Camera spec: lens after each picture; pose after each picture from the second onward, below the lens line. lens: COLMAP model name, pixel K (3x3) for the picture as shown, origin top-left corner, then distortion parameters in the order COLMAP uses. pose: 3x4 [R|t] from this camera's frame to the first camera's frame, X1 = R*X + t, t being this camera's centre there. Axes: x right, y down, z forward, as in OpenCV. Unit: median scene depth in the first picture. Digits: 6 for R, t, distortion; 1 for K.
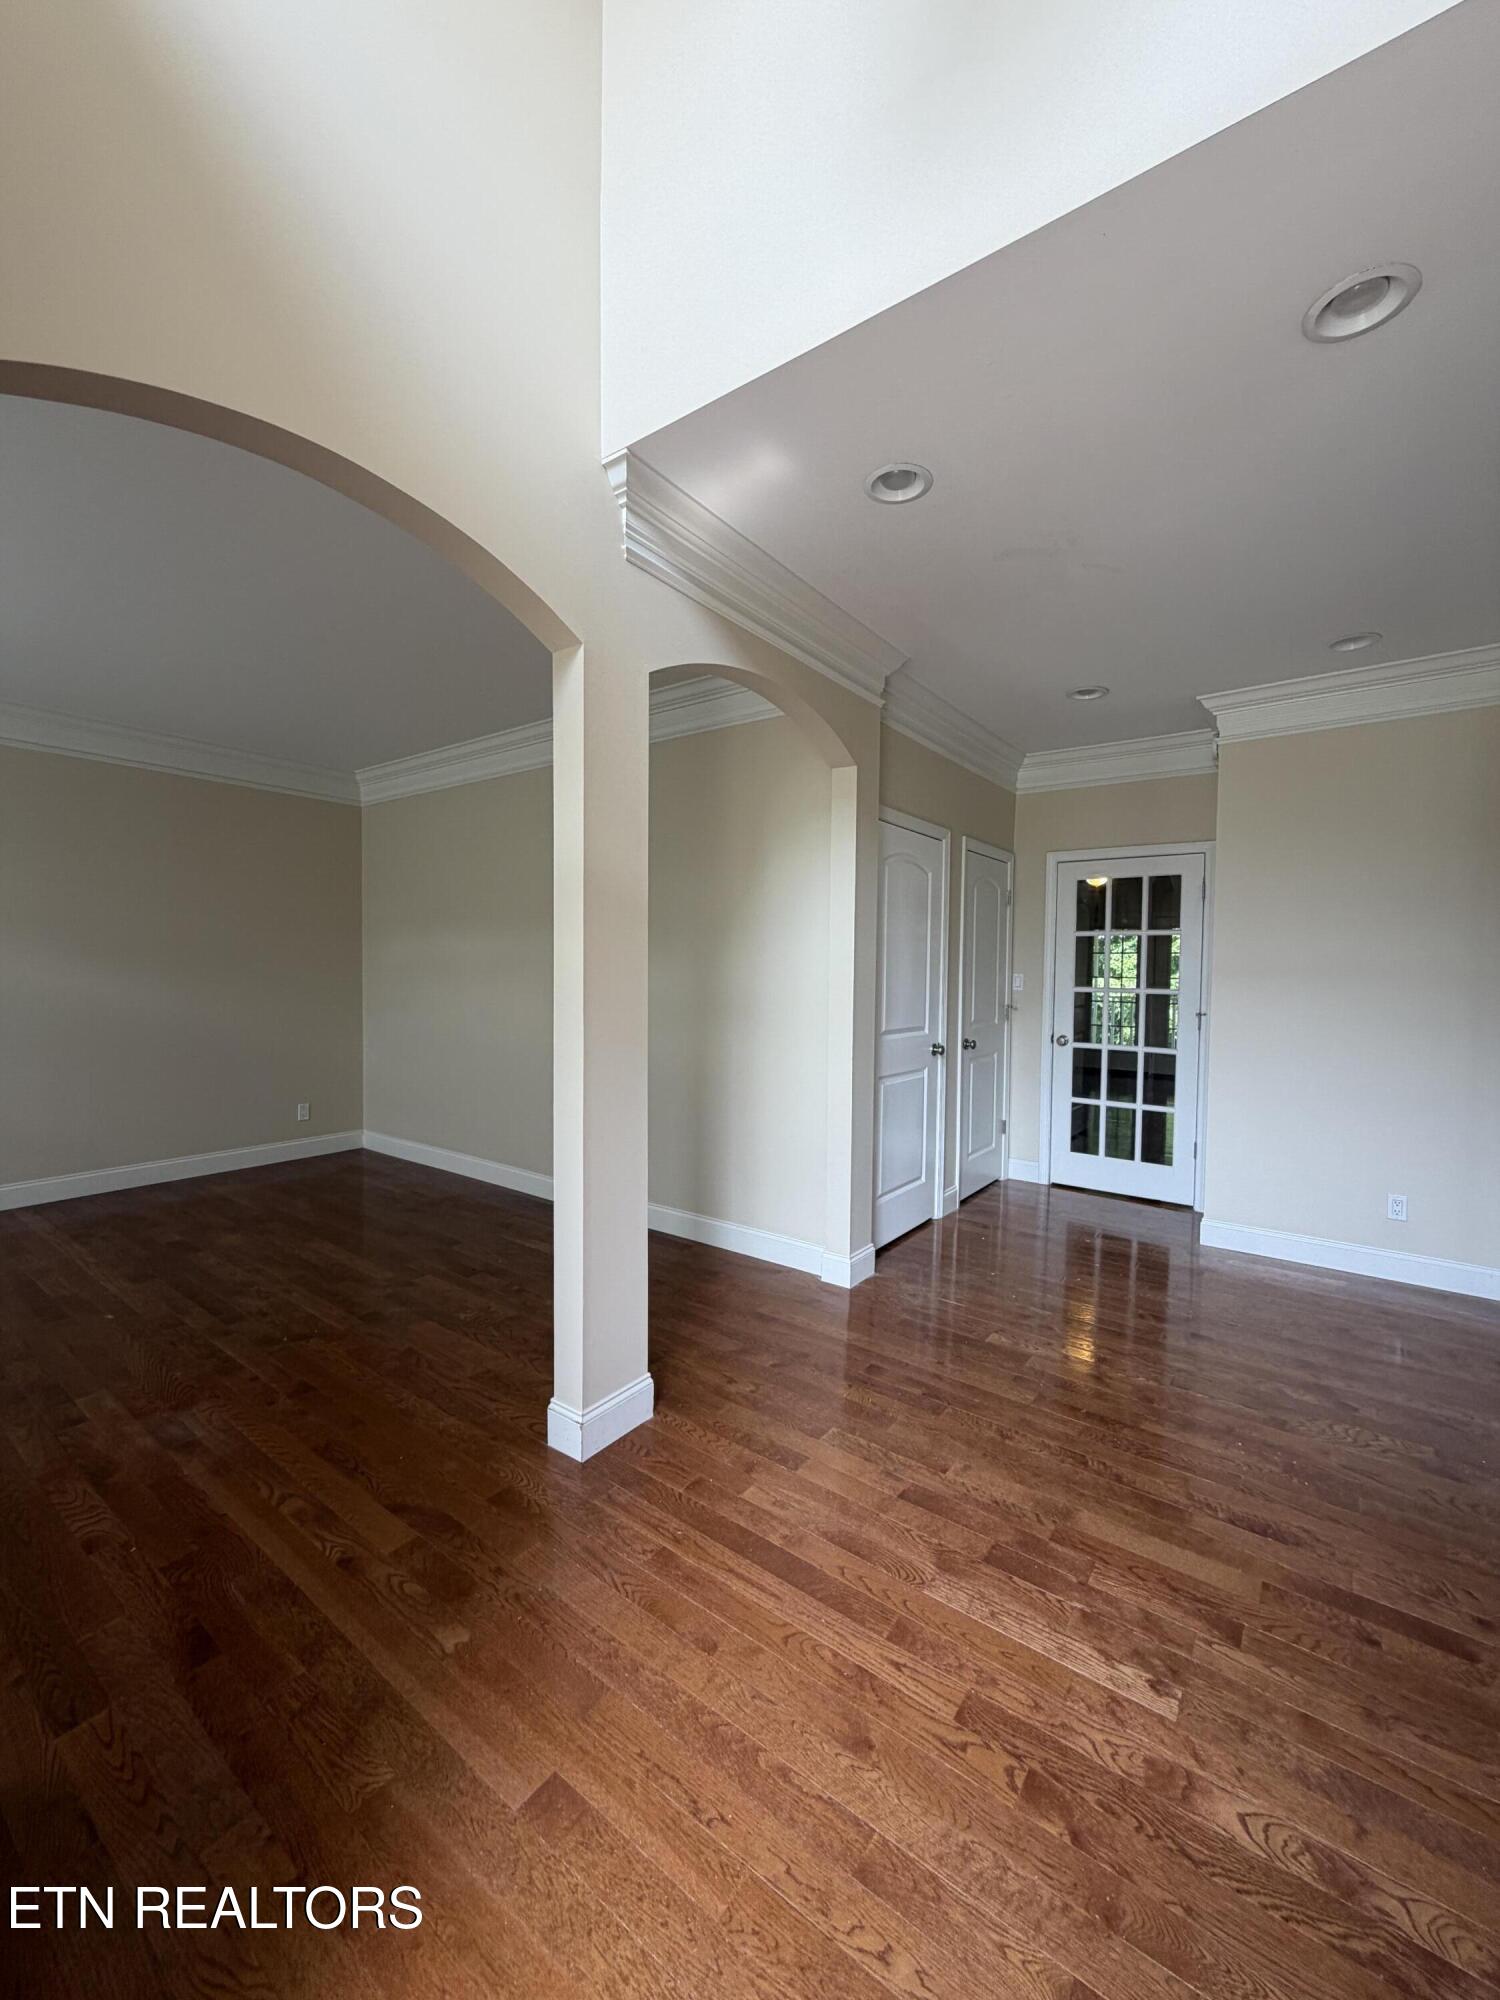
lens RADIAL K [[806.4, 0, 750.0], [0, 806.4, 1000.0], [0, 0, 1]] dist [0.000284, 0.000042]
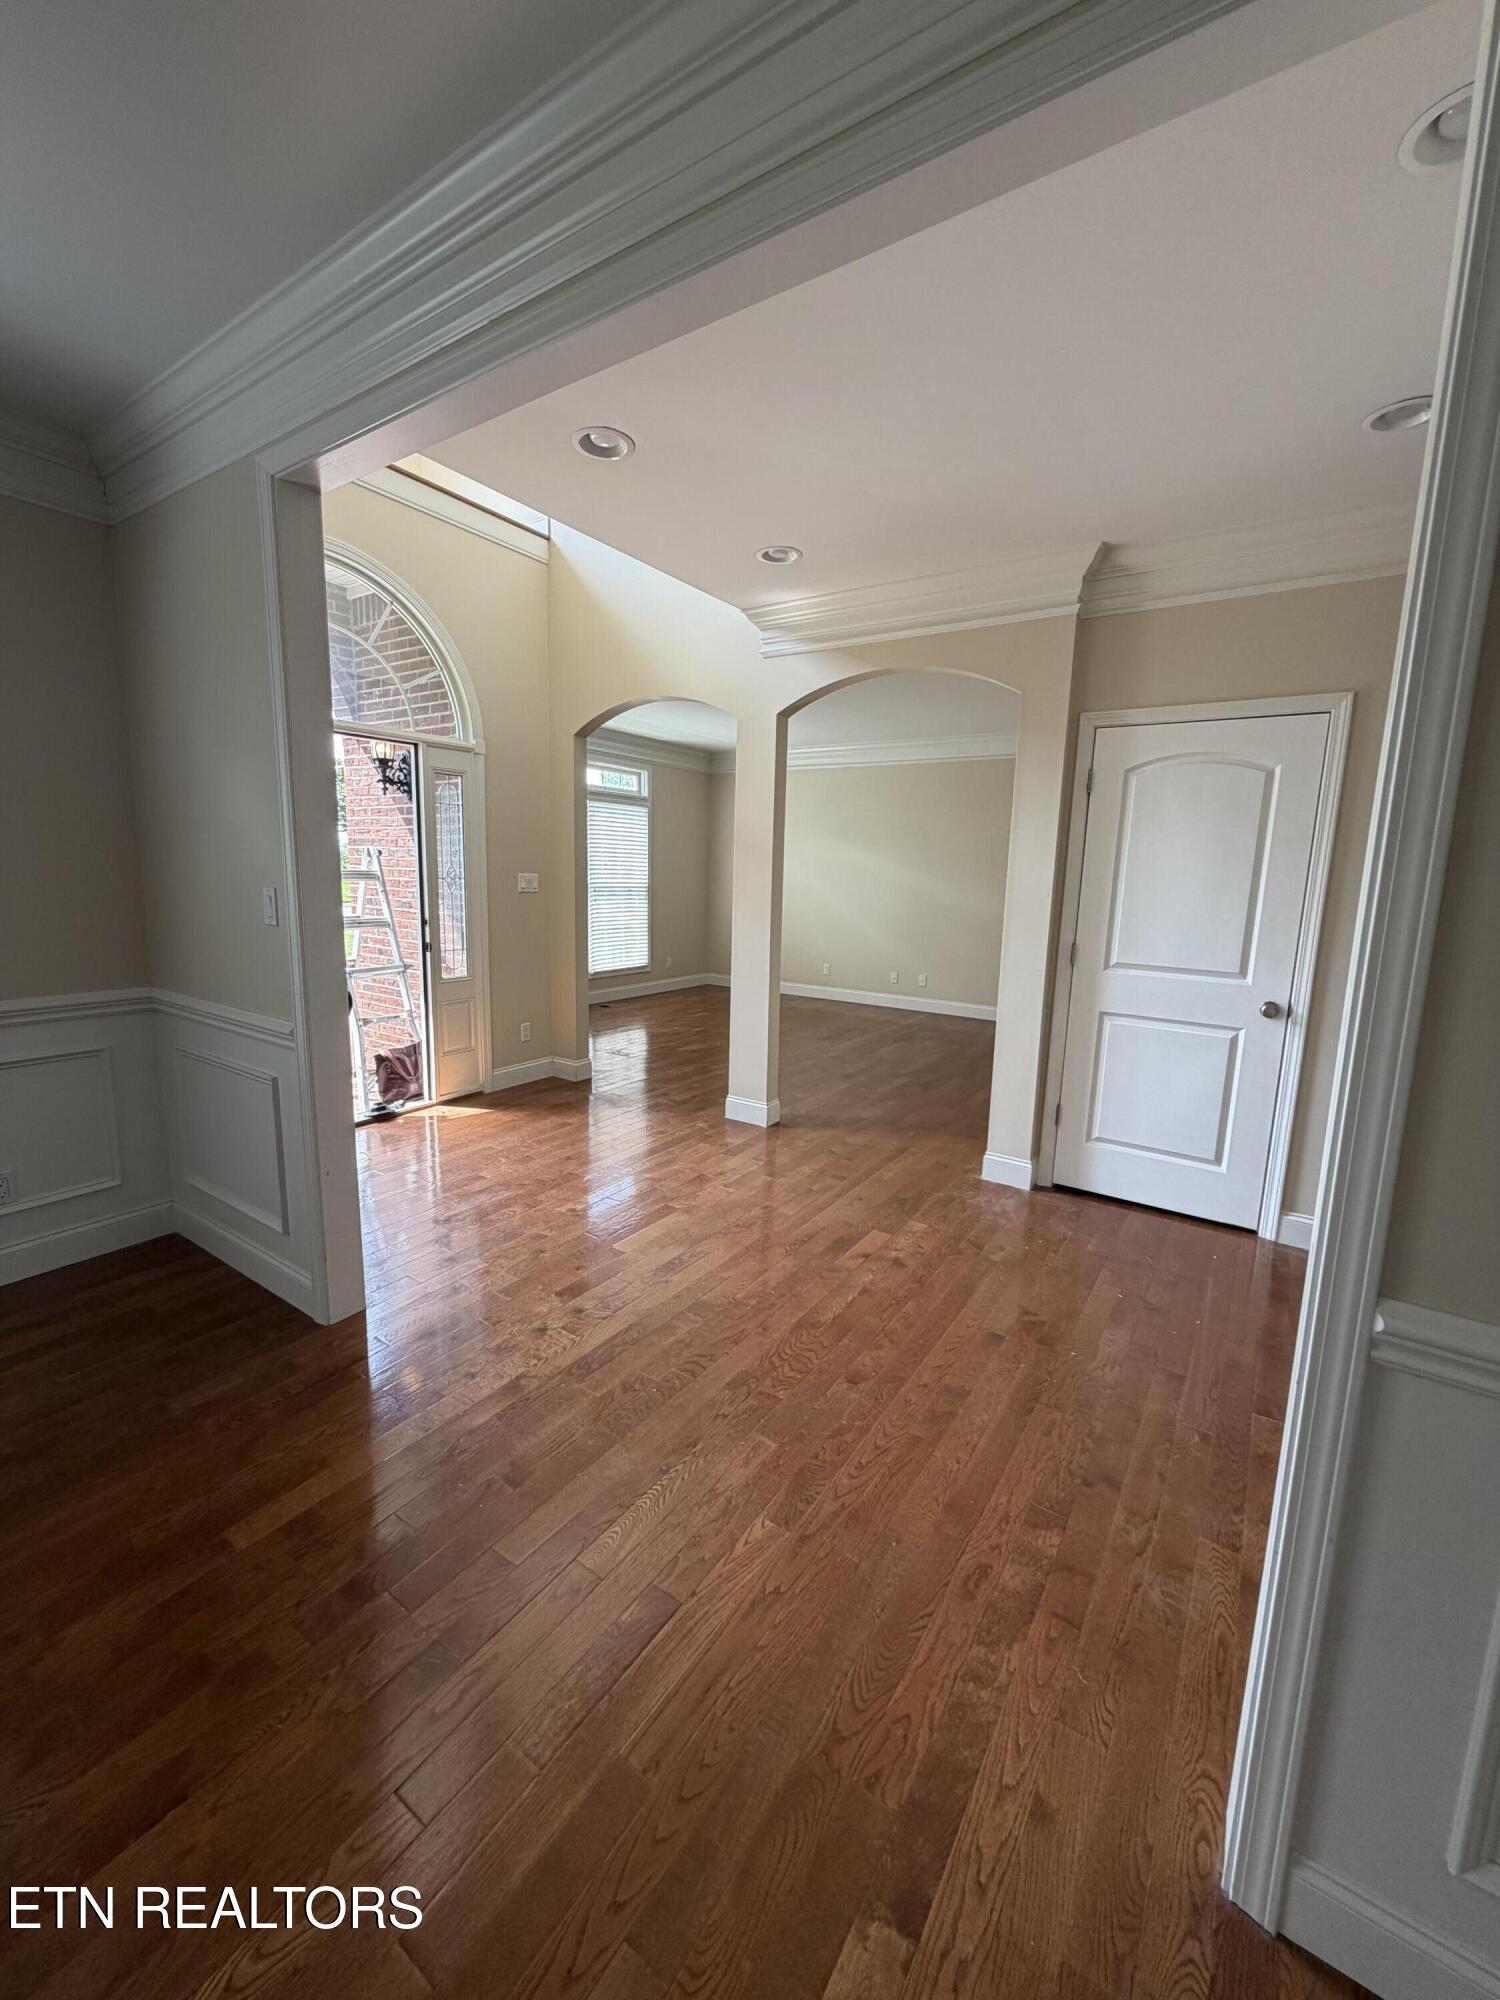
lens RADIAL K [[795.3, 0, 750.2], [0, 795.3, 995.1], [0, 0, 1]] dist [0.002041, 0.000048]
pose [[0.045365, 0.153825, -0.987056, 1.933874], [-0.064968, 0.986436, 0.150743, -0.064264], [0.996856, 0.057289, 0.054744, 1.000621]]
